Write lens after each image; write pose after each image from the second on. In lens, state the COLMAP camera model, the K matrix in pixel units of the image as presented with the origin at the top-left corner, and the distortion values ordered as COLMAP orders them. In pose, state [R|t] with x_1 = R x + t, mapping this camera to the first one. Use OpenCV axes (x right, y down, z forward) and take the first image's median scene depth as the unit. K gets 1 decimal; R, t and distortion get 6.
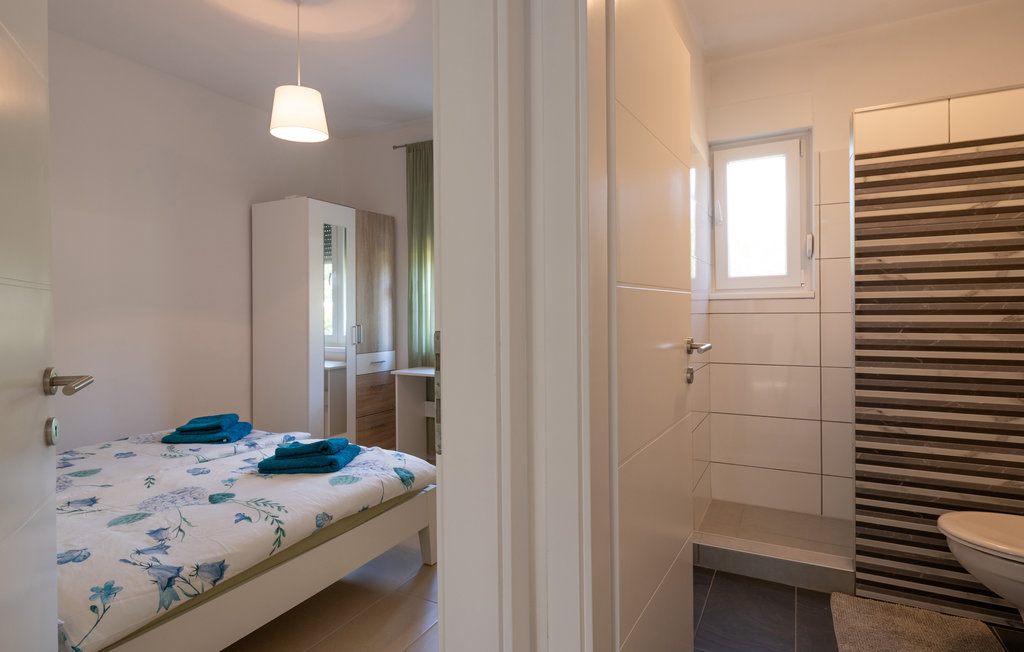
lens RADIAL K [[535.1, 0, 510.4], [0, 535.1, 310.9], [0, 0, 1]] dist [0.000063, -0.000325]
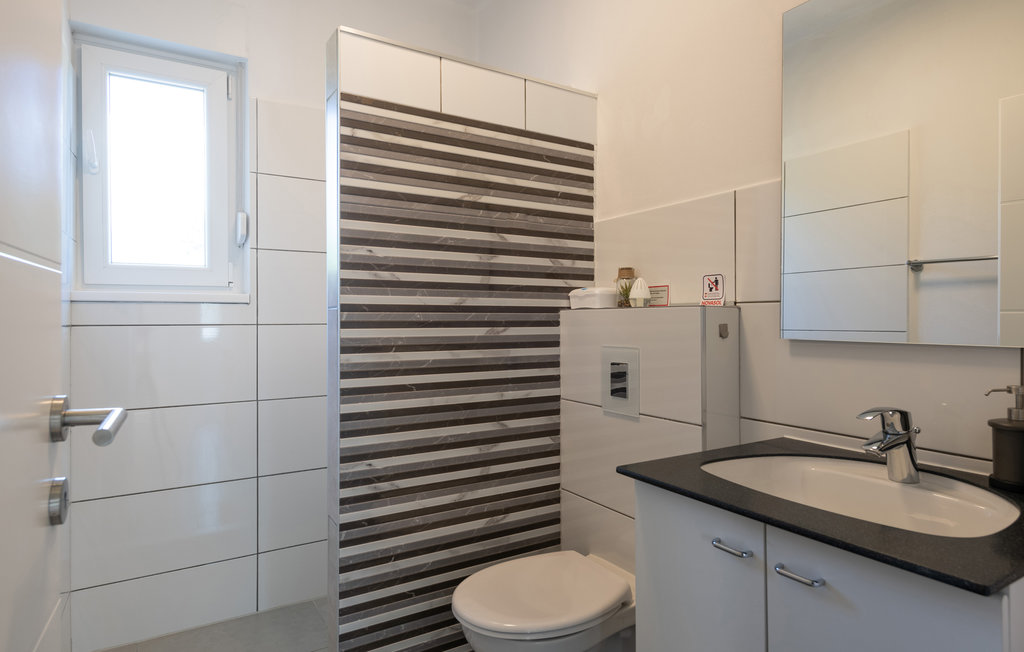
lens RADIAL K [[574.3, 0, 512.6], [0, 574.3, 317.0], [0, 0, 1]] dist [0.005339, 0.000459]
pose [[0.505093, 0.009514, 0.863013, 0.129207], [-0.004481, 0.999955, -0.008402, -0.001486], [-0.863053, 0.000377, 0.505112, 0.453516]]
